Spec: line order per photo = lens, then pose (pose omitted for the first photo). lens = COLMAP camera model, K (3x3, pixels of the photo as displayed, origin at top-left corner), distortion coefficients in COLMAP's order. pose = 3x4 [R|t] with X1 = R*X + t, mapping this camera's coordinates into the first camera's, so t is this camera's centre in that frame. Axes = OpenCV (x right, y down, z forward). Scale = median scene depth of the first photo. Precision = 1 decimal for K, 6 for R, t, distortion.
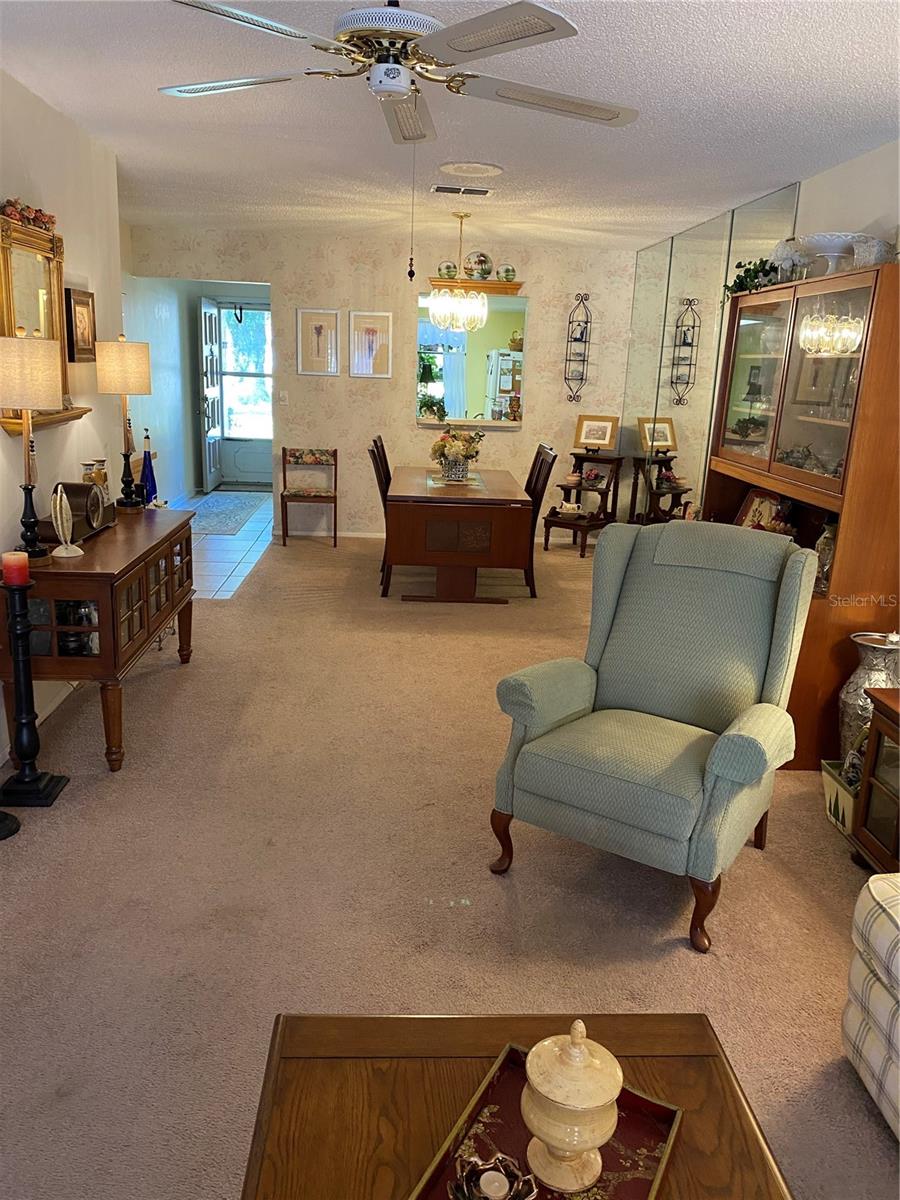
lens RADIAL K [[916.1, 0, 462.5], [0, 916.1, 602.8], [0, 0, 1]] dist [0.038611, -0.055237]
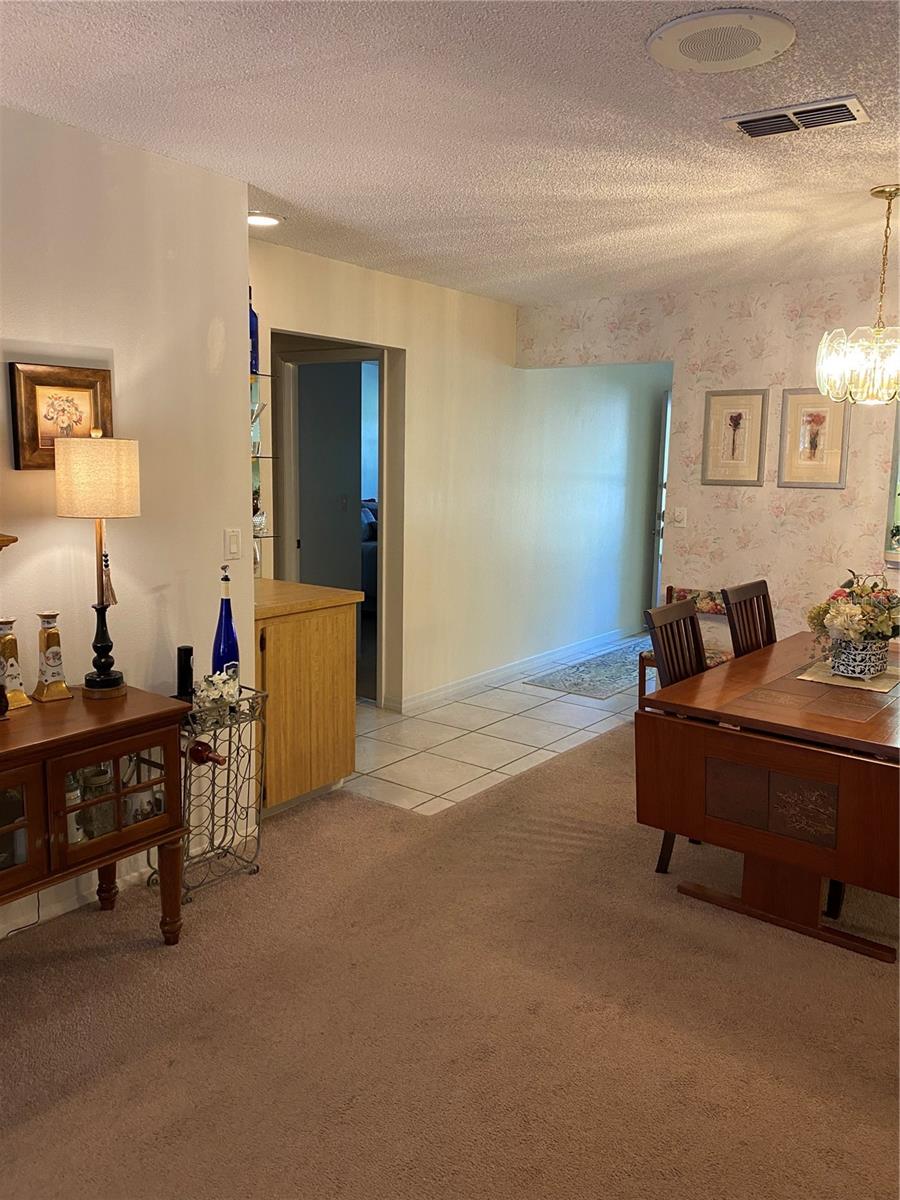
lens RADIAL K [[916.1, 0, 443.6], [0, 916.1, 594.9], [0, 0, 1]] dist [0.038611, -0.055237]
pose [[0.753785, 0.072789, -0.653077, 0.162216], [-0.153288, 0.985905, -0.067042, -0.110661], [0.638992, 0.150645, 0.754318, 0.449489]]
